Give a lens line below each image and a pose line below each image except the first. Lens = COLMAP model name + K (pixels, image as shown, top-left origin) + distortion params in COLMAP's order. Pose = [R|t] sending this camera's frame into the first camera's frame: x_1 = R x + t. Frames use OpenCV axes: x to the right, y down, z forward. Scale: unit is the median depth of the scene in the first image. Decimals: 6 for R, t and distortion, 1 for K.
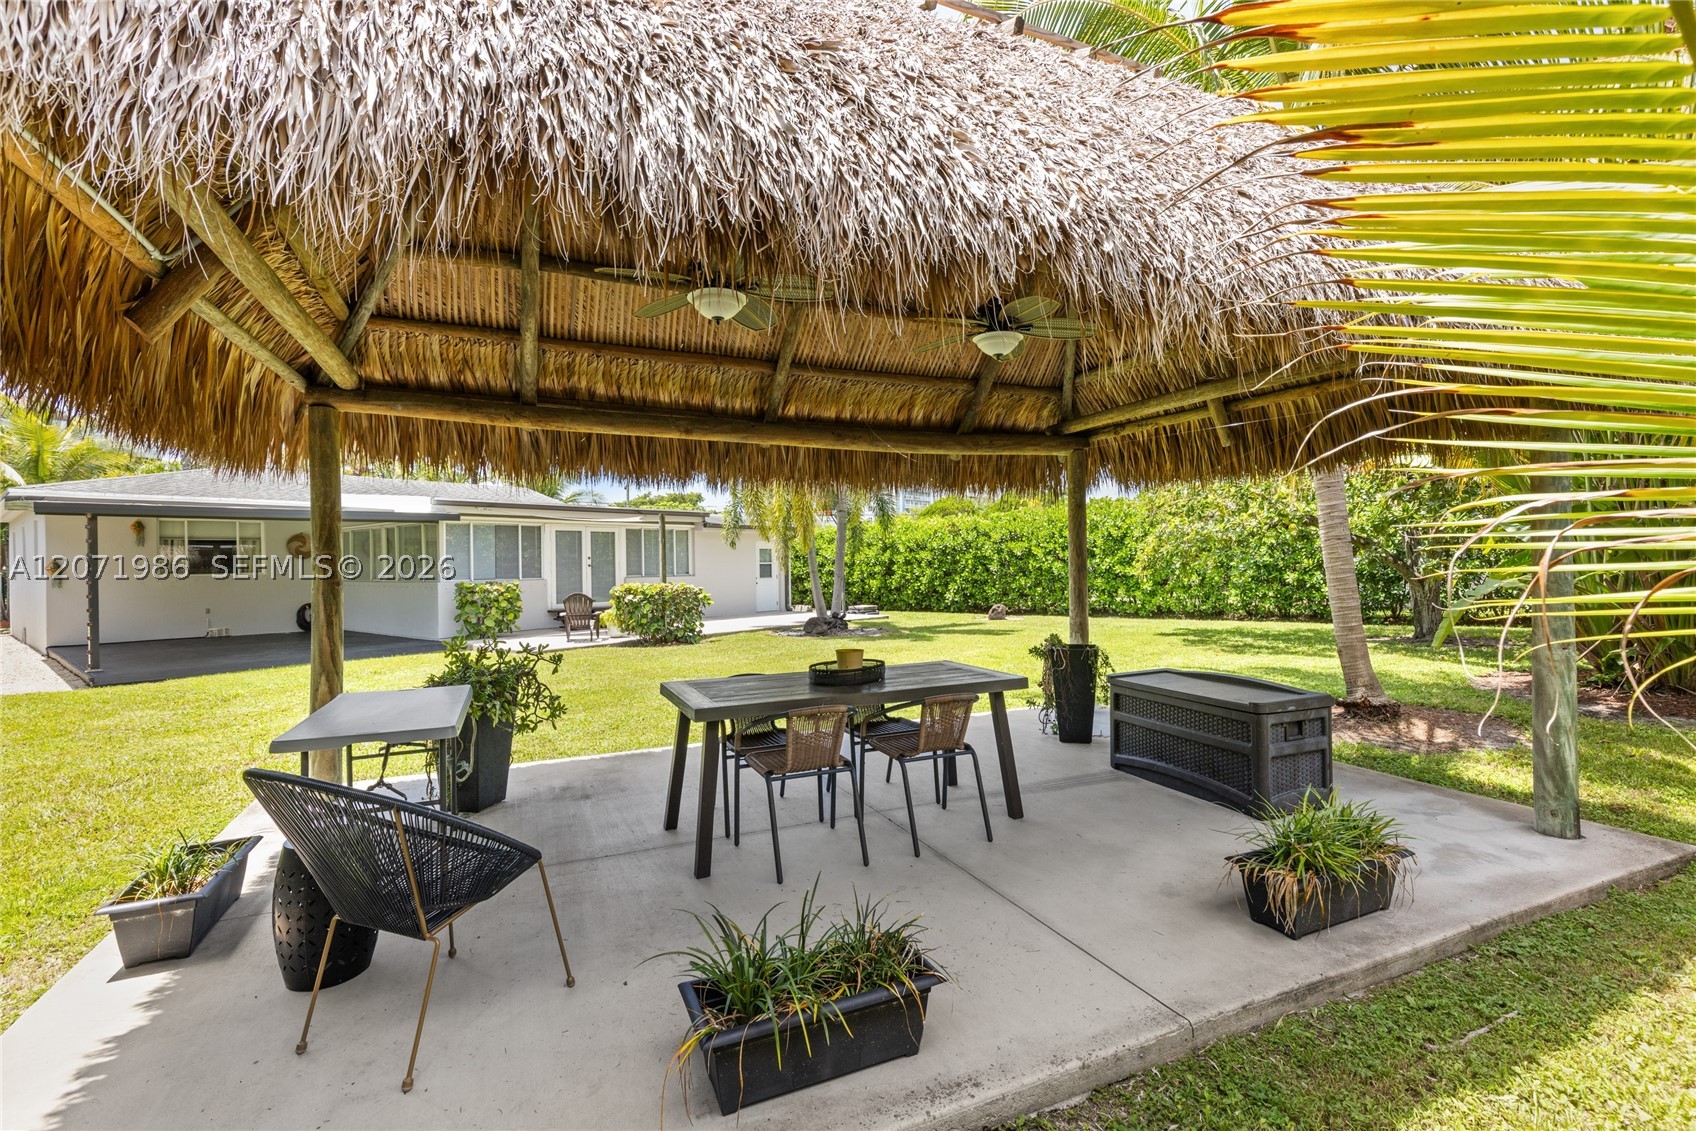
lens RADIAL K [[761.8, 0, 852.7], [0, 761.8, 573.6], [0, 0, 1]] dist [0.006244, -0.000918]
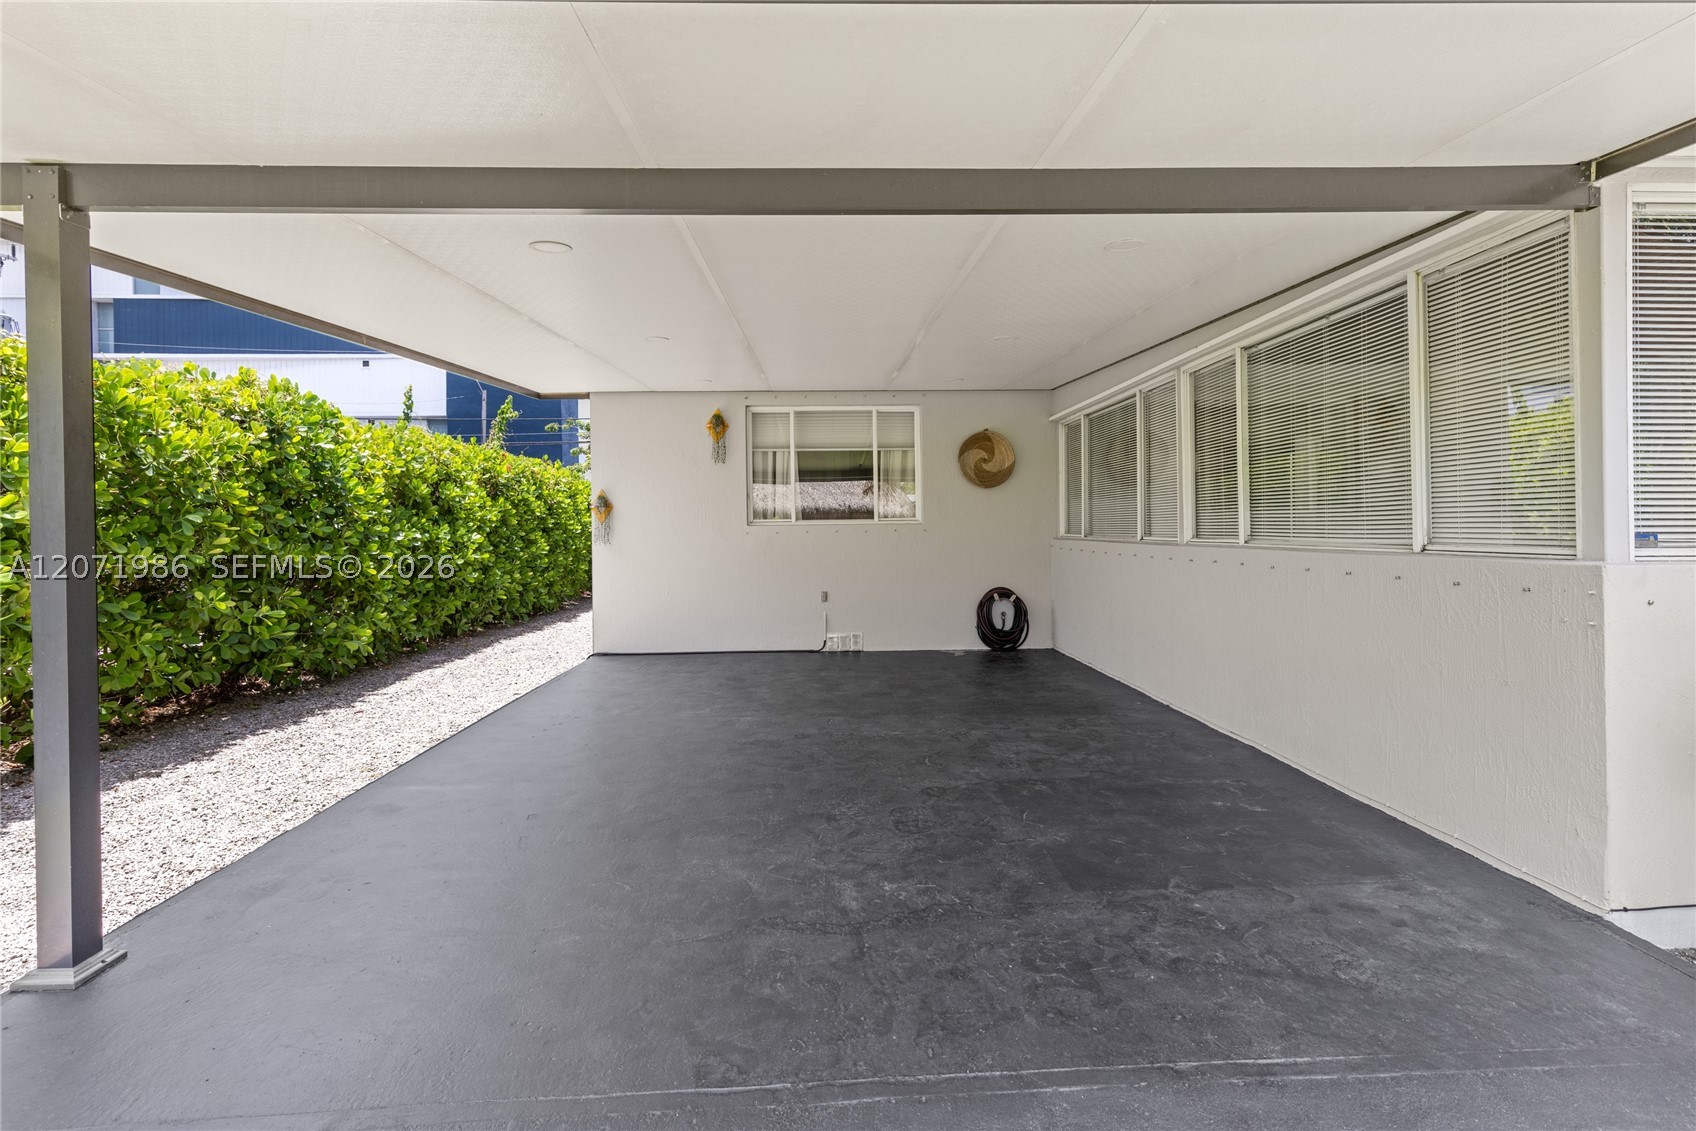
lens RADIAL K [[783.4, 0, 850.0], [0, 783.4, 527.5], [0, 0, 1]] dist [-0.003336, -0.000547]
pose [[0.671713, 0.006507, -0.740783, -0.555972], [-0.010218, 0.999948, -0.000481, 0.006247], [0.740741, 0.007892, 0.671744, 0.809272]]
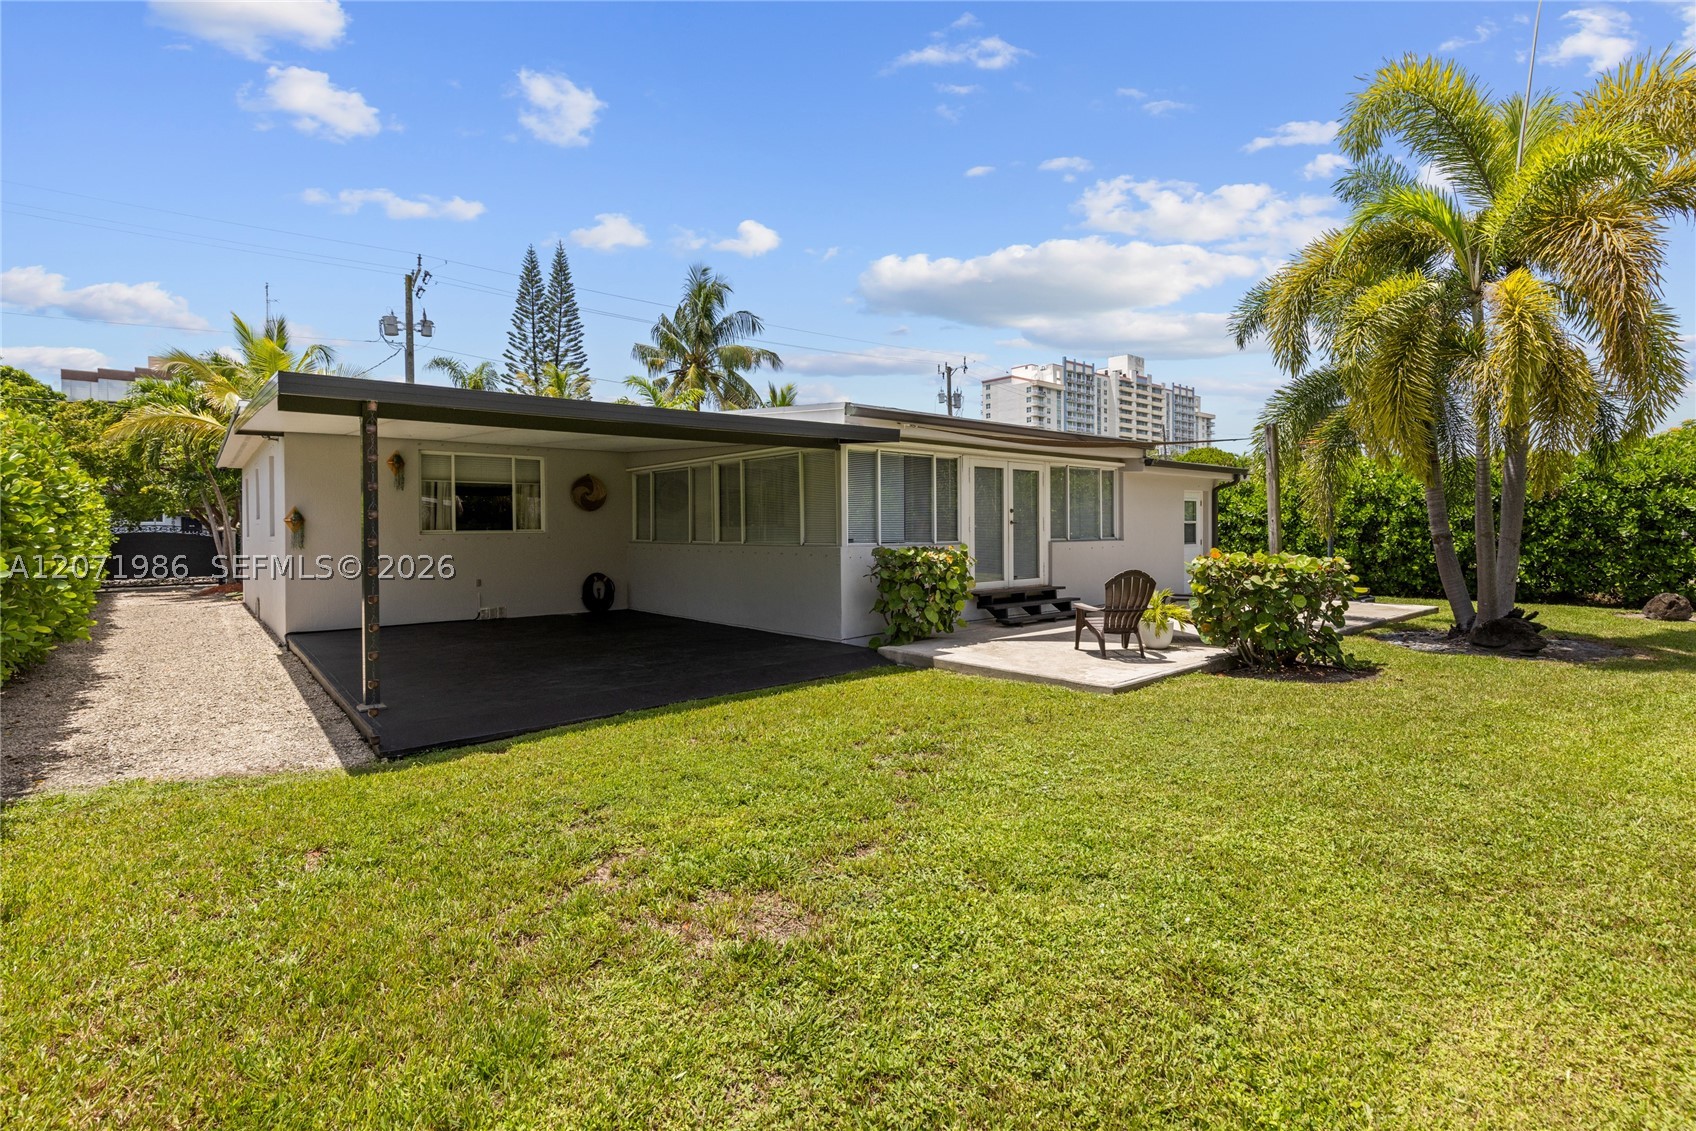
lens RADIAL K [[773.7, 0, 850.6], [0, 773.7, 552.8], [0, 0, 1]] dist [0.012122, -0.000077]
pose [[0.984854, 0.012260, -0.172949, -0.451640], [-0.009237, 0.999790, 0.018276, 0.005491], [0.173137, -0.016402, 0.984761, 0.416592]]
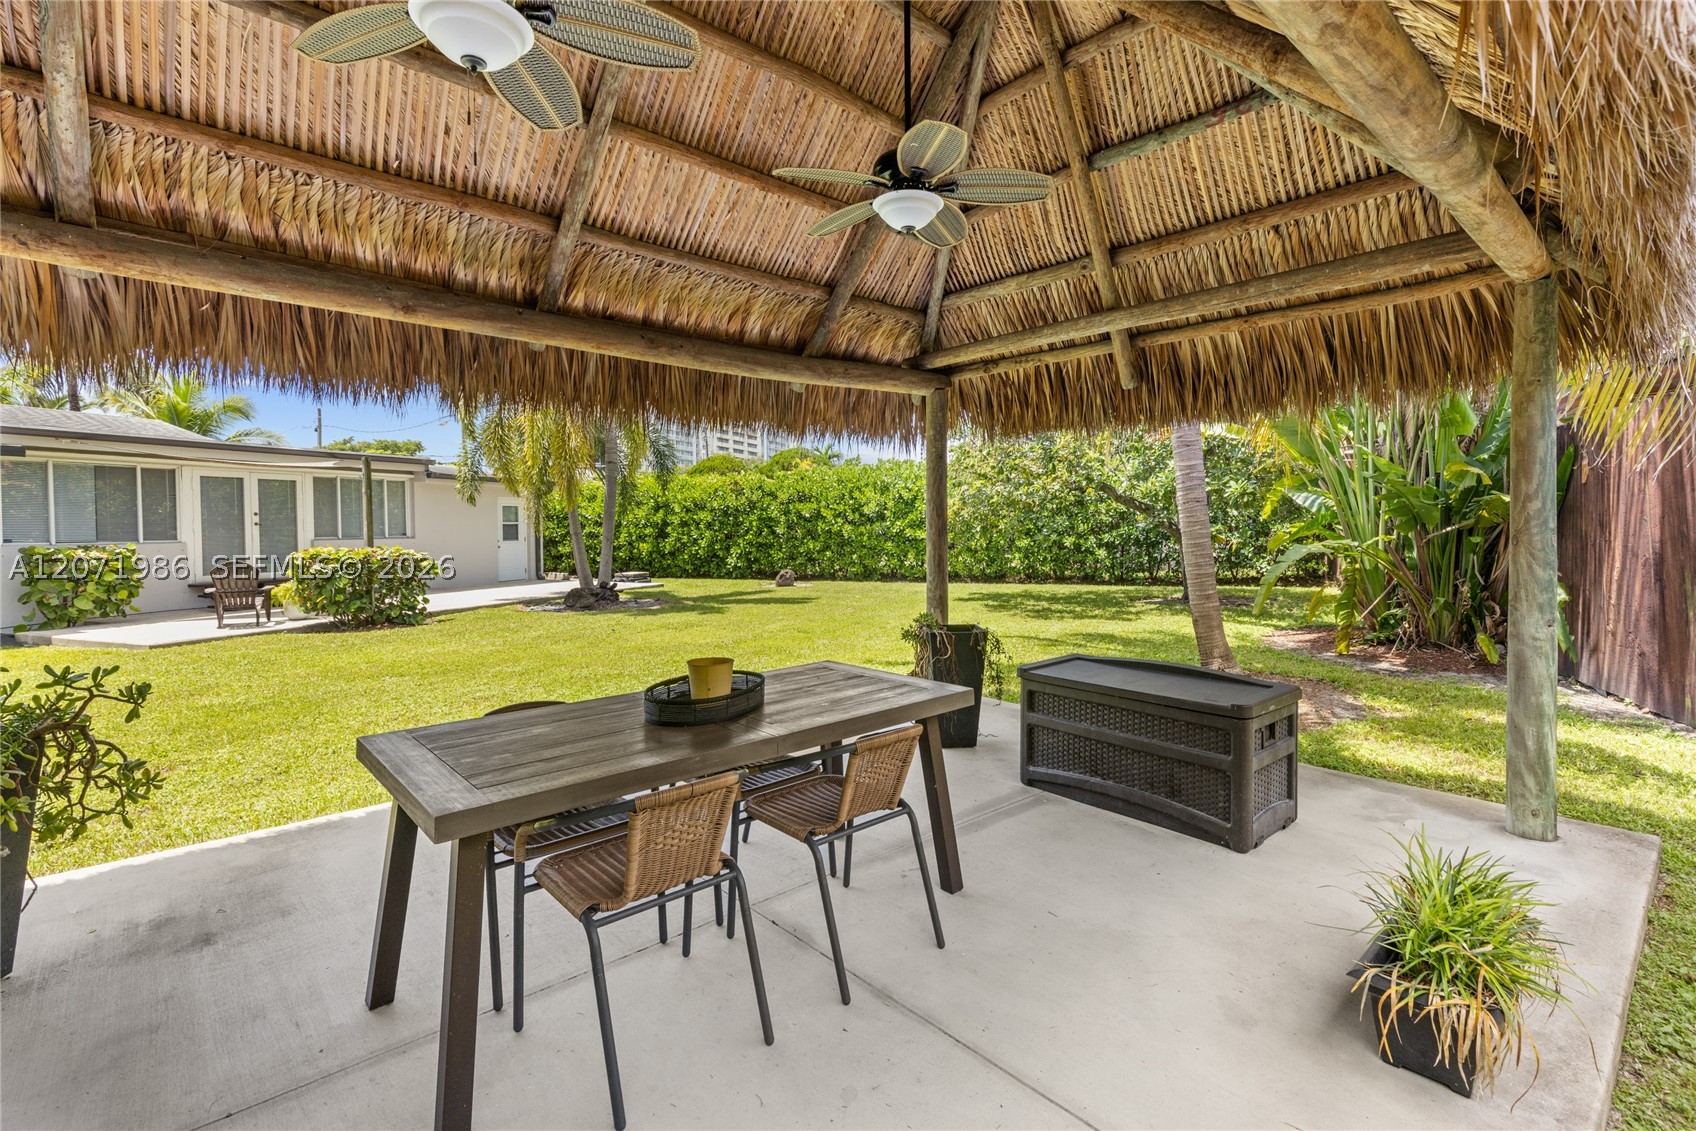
lens RADIAL K [[782.5, 0, 871.2], [0, 782.5, 551.2], [0, 0, 1]] dist [0.004342, -0.000225]
pose [[0.947781, -0.002375, 0.318913, -0.020439], [-0.003664, 0.999825, 0.018334, -0.000271], [-0.318901, -0.018545, 0.947606, 0.087890]]
